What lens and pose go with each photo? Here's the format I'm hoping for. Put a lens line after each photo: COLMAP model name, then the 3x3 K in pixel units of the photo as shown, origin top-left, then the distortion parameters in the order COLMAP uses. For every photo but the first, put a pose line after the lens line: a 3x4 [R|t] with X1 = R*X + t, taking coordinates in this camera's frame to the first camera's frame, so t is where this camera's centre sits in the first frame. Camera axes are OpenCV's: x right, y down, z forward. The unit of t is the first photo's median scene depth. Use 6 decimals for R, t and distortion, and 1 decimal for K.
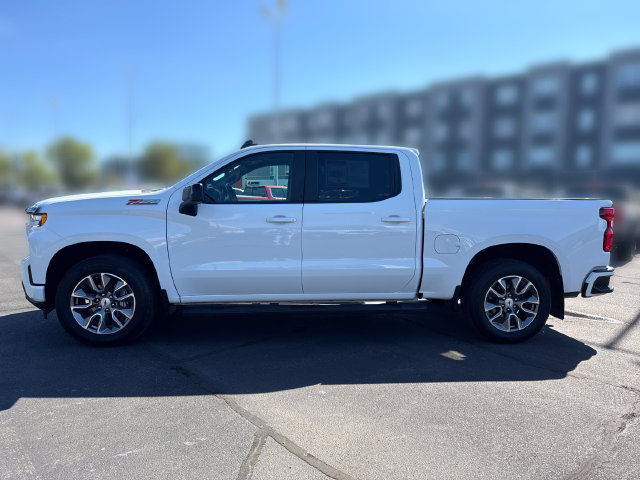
lens RADIAL K [[432.2, 0, 324.5], [0, 432.2, 242.0], [0, 0, 1]] dist [0.055165, -0.044498]
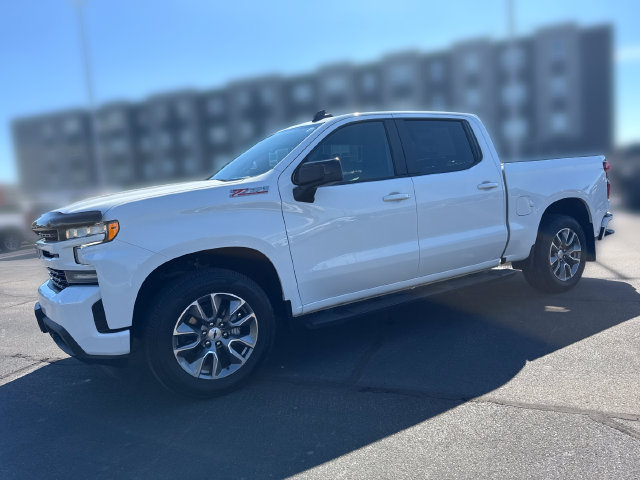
lens RADIAL K [[432.2, 0, 324.5], [0, 432.2, 242.0], [0, 0, 1]] dist [0.055165, -0.044498]
pose [[0.908926, -0.143578, 0.391456, -0.596887], [0.142273, 0.989294, 0.032507, -0.010683], [-0.391933, 0.026147, 0.919622, 0.259401]]
